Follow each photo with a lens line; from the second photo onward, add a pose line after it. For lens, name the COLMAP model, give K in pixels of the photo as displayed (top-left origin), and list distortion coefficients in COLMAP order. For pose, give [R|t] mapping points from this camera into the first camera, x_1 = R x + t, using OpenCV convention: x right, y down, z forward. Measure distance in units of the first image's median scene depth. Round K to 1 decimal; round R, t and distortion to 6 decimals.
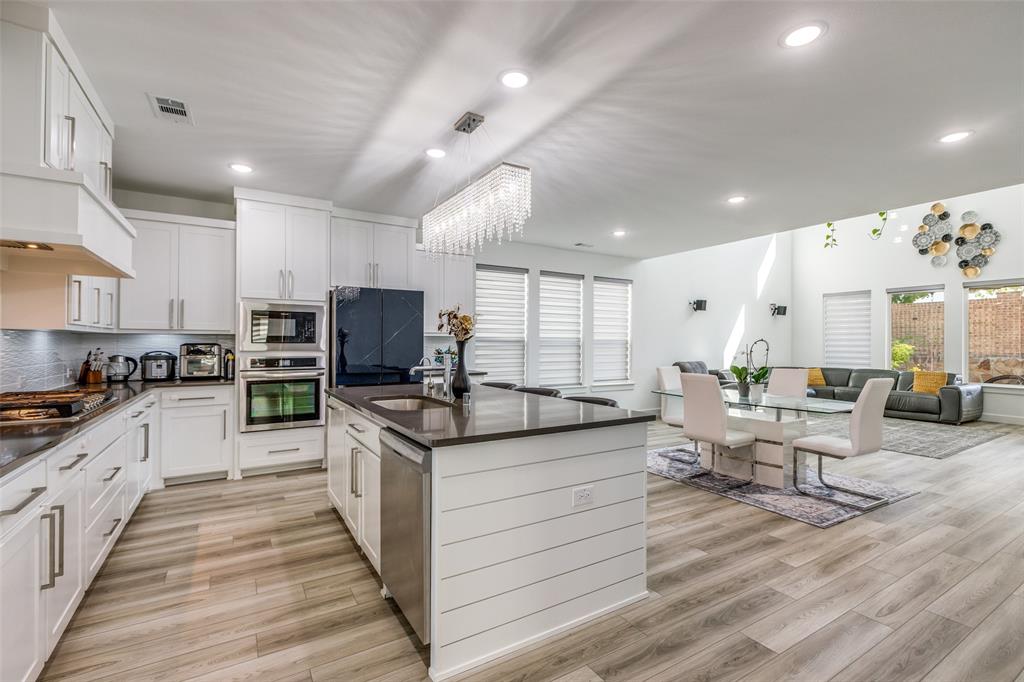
lens RADIAL K [[459.0, 0, 507.0], [0, 459.0, 344.3], [0, 0, 1]] dist [-0.003904, -0.000857]
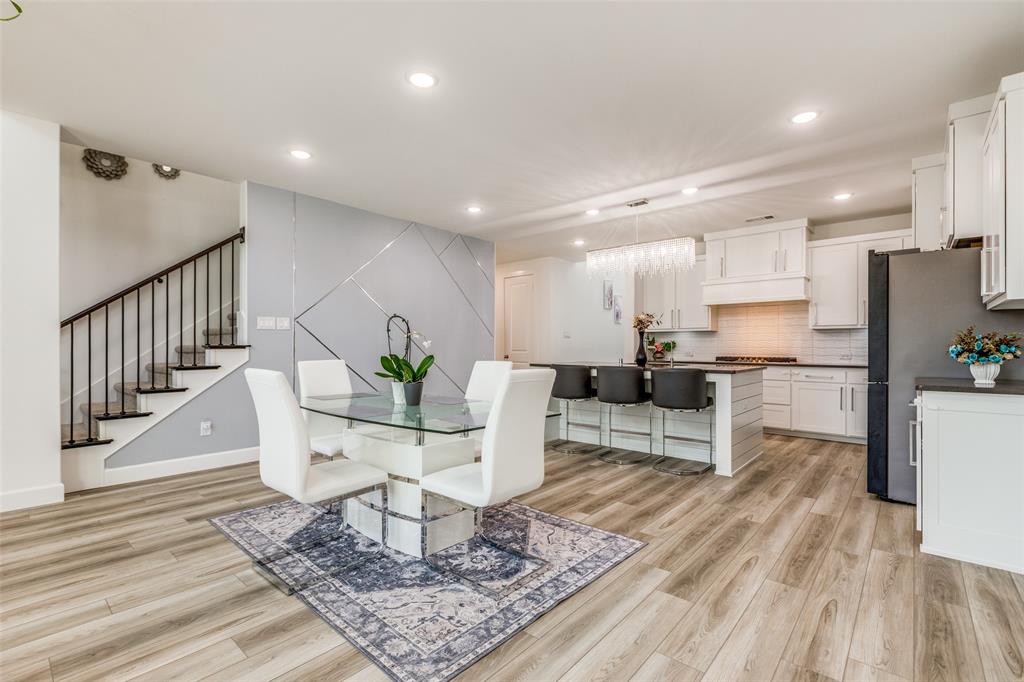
lens RADIAL K [[459.9, 0, 505.0], [0, 459.9, 344.6], [0, 0, 1]] dist [0.000469, -0.000015]
pose [[-0.954986, -0.006373, -0.296582, 0.614132], [-0.005647, 0.999979, -0.003305, 0.034573], [0.296597, -0.001481, -0.955002, 1.719263]]
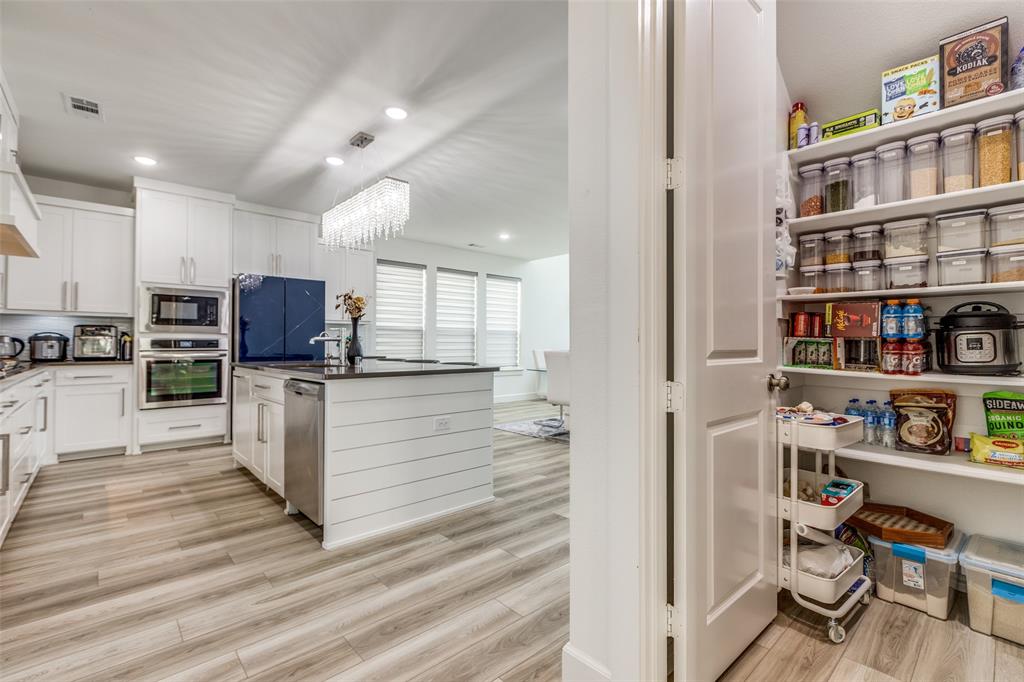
lens RADIAL K [[462.5, 0, 512.0], [0, 462.5, 341.0], [0, 0, 1]] dist [-0.006474, -0.000828]
pose [[0.980964, -0.000741, 0.194187, 0.049544], [0.003237, 0.999916, -0.012534, 0.050191], [-0.194161, 0.012924, 0.980884, -0.198190]]
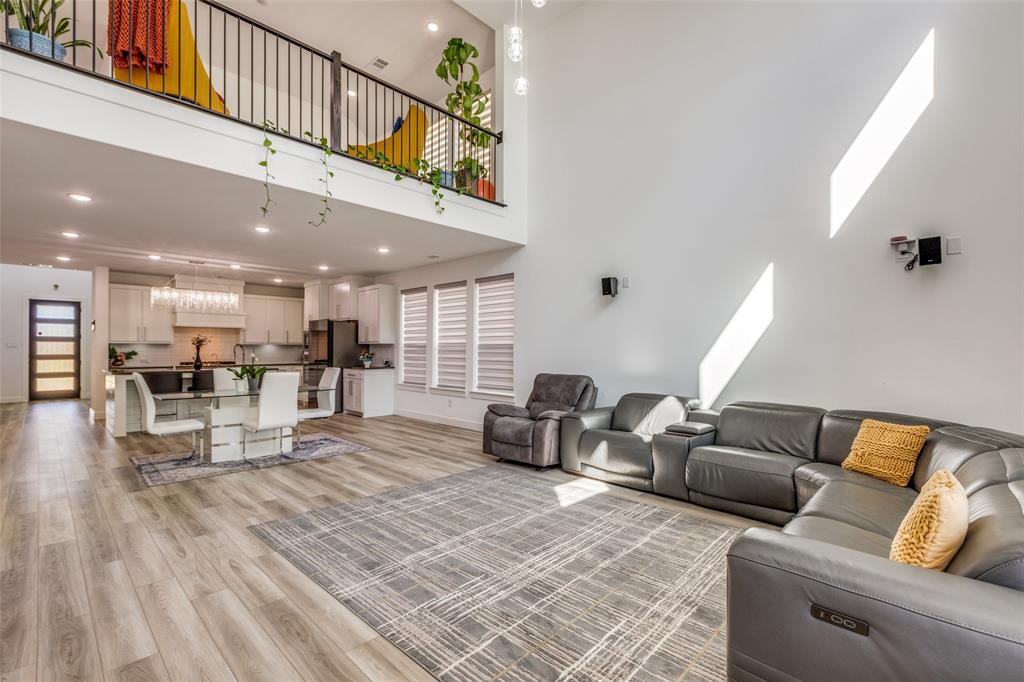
lens RADIAL K [[454.4, 0, 509.8], [0, 454.4, 351.6], [0, 0, 1]] dist [-0.003422, -0.000813]
pose [[0.259797, 0.002687, -0.965659, 1.970026], [-0.004737, 0.999988, 0.001508, 0.006137], [0.965652, 0.004182, 0.259807, 1.413702]]
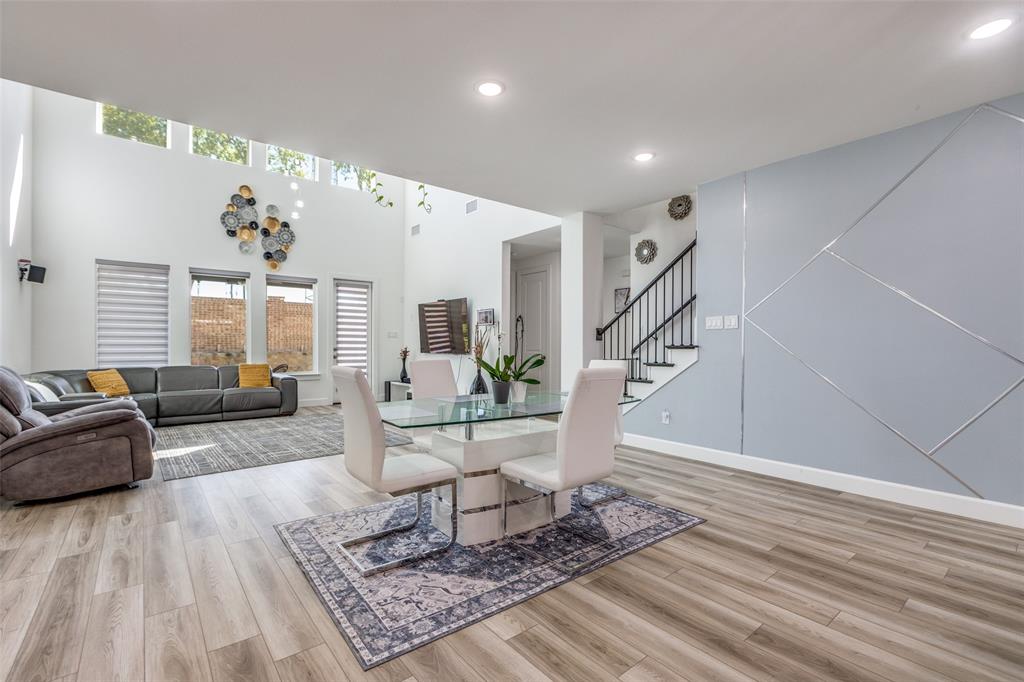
lens RADIAL K [[456.5, 0, 508.7], [0, 456.5, 344.6], [0, 0, 1]] dist [-0.000572, -0.000115]
pose [[-0.134759, -0.002425, 0.990875, -0.128241], [-0.001787, 0.999996, 0.002204, 0.031749], [-0.990877, -0.001473, -0.134762, 1.128485]]
